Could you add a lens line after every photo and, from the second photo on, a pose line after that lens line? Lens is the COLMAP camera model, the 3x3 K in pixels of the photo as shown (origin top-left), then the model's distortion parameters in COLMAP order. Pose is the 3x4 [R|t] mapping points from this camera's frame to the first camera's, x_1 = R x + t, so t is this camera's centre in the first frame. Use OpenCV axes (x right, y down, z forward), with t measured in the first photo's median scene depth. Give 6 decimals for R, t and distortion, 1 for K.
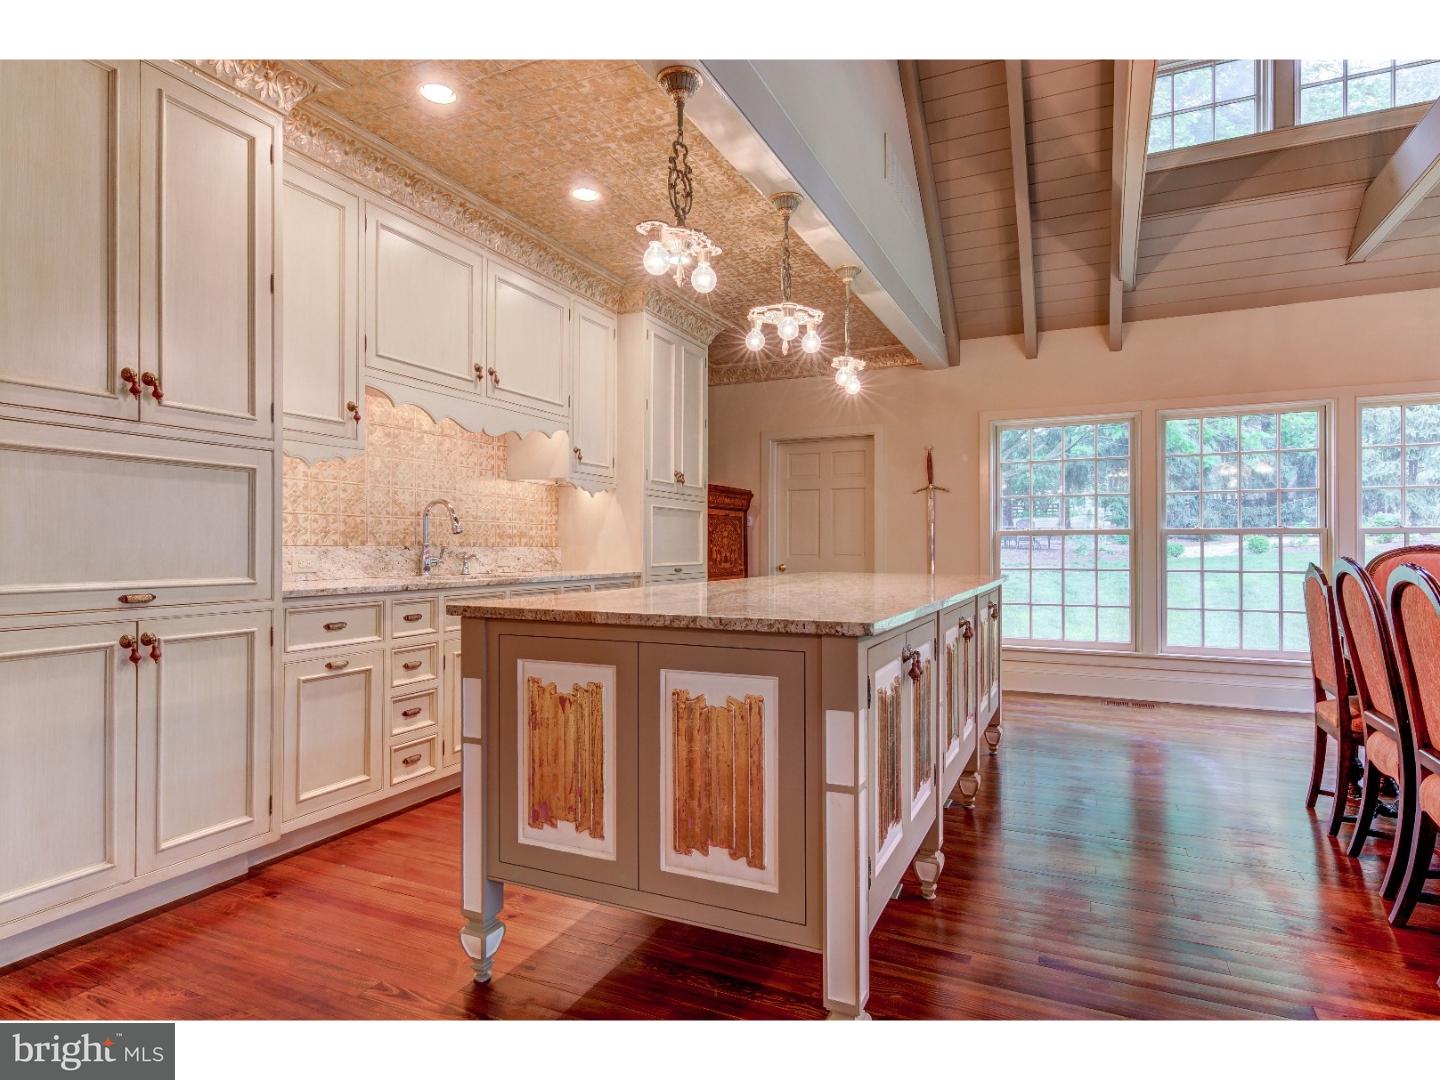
lens RADIAL K [[783.1, 0, 718.8], [0, 783.1, 541.6], [0, 0, 1]] dist [-0.000107, -0.000401]
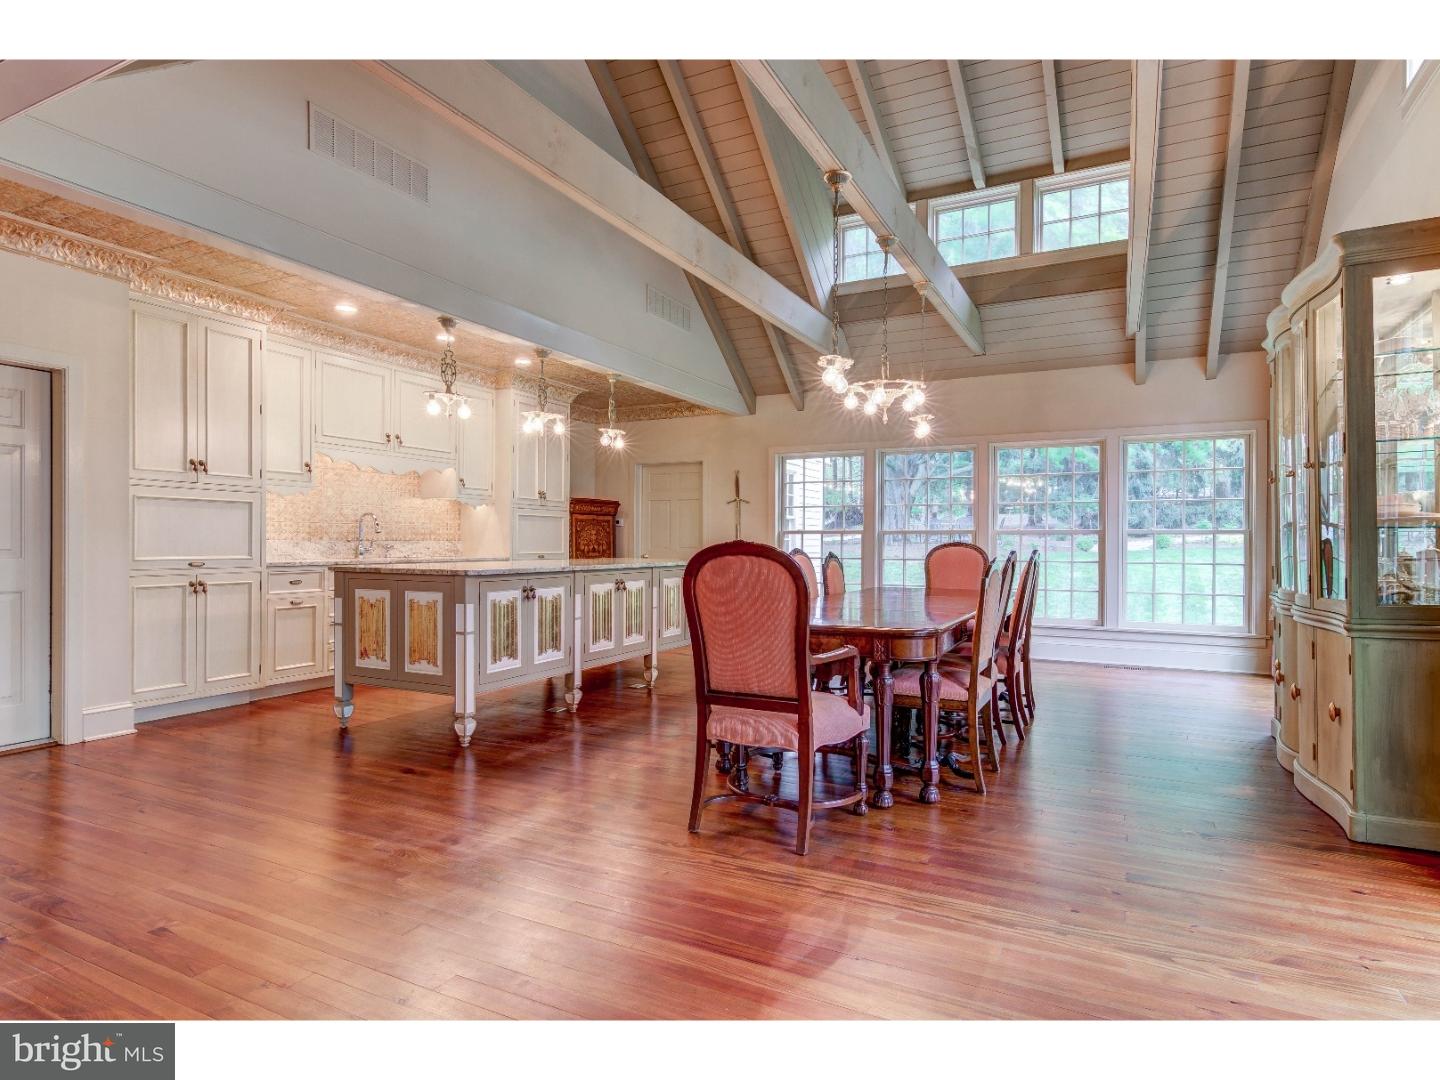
lens RADIAL K [[783.1, 0, 724.2], [0, 783.1, 540.8], [0, 0, 1]] dist [-0.000107, -0.000401]
pose [[0.999635, 0.004884, -0.026563, 0.581655], [-0.004705, 0.999966, 0.006814, -0.010674], [0.026595, -0.006687, 0.999624, -0.845975]]
